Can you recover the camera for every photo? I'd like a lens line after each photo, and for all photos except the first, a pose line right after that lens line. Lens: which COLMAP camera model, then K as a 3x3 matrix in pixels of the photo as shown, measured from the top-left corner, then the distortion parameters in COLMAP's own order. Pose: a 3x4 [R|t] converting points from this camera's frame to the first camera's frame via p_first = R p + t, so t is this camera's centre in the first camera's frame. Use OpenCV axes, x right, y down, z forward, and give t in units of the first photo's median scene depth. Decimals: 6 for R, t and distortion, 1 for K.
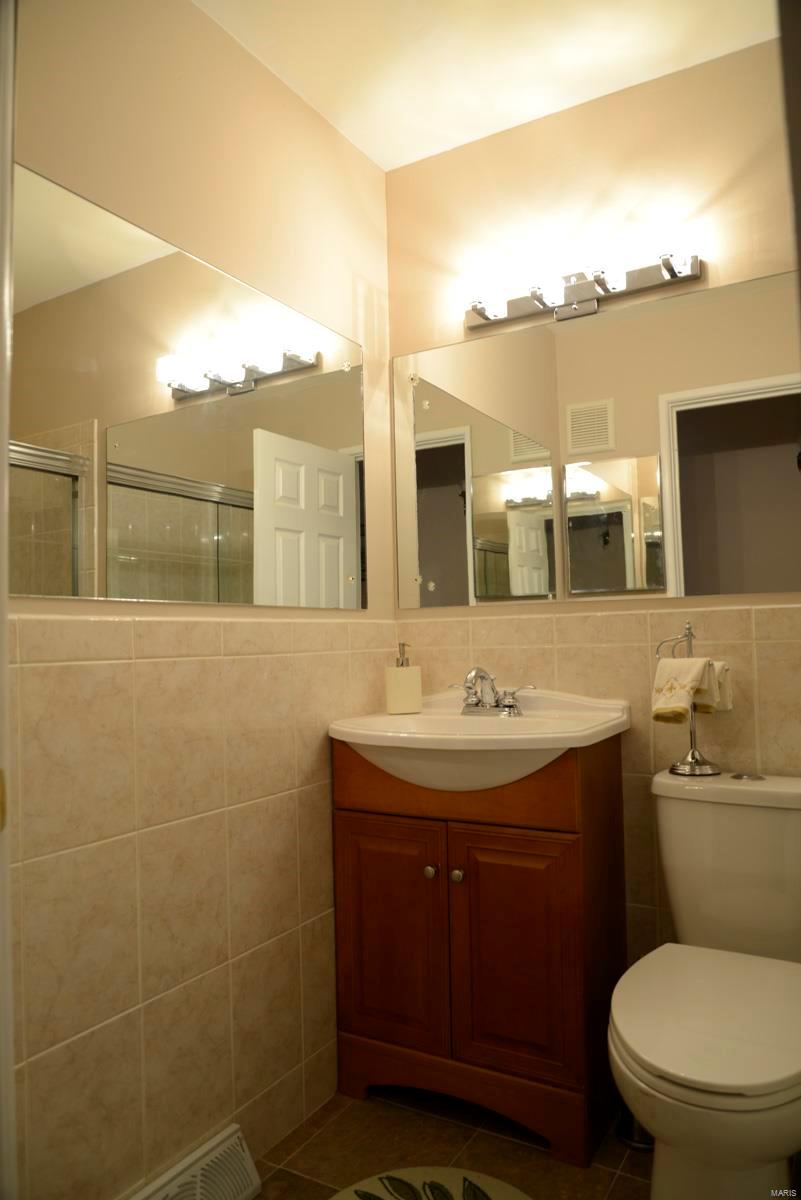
lens RADIAL K [[818.0, 0, 400.5], [0, 818.0, 600.0], [0, 0, 1]] dist [-0.036063, -0.000360]
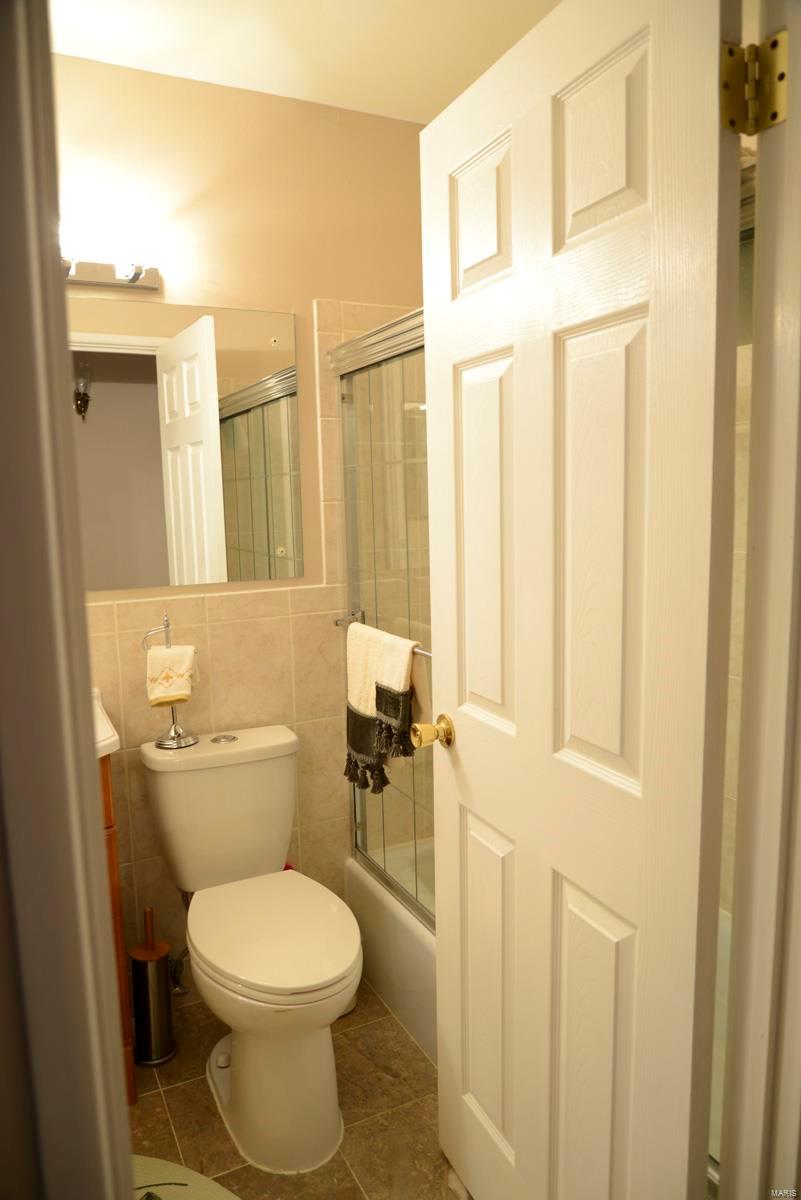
lens RADIAL K [[818.0, 0, 400.5], [0, 818.0, 600.0], [0, 0, 1]] dist [-0.036063, -0.000360]
pose [[0.557255, -0.096303, 0.824738, -0.407476], [-0.024804, 0.990878, 0.132462, -0.155039], [-0.829971, -0.094272, 0.549783, 0.112715]]
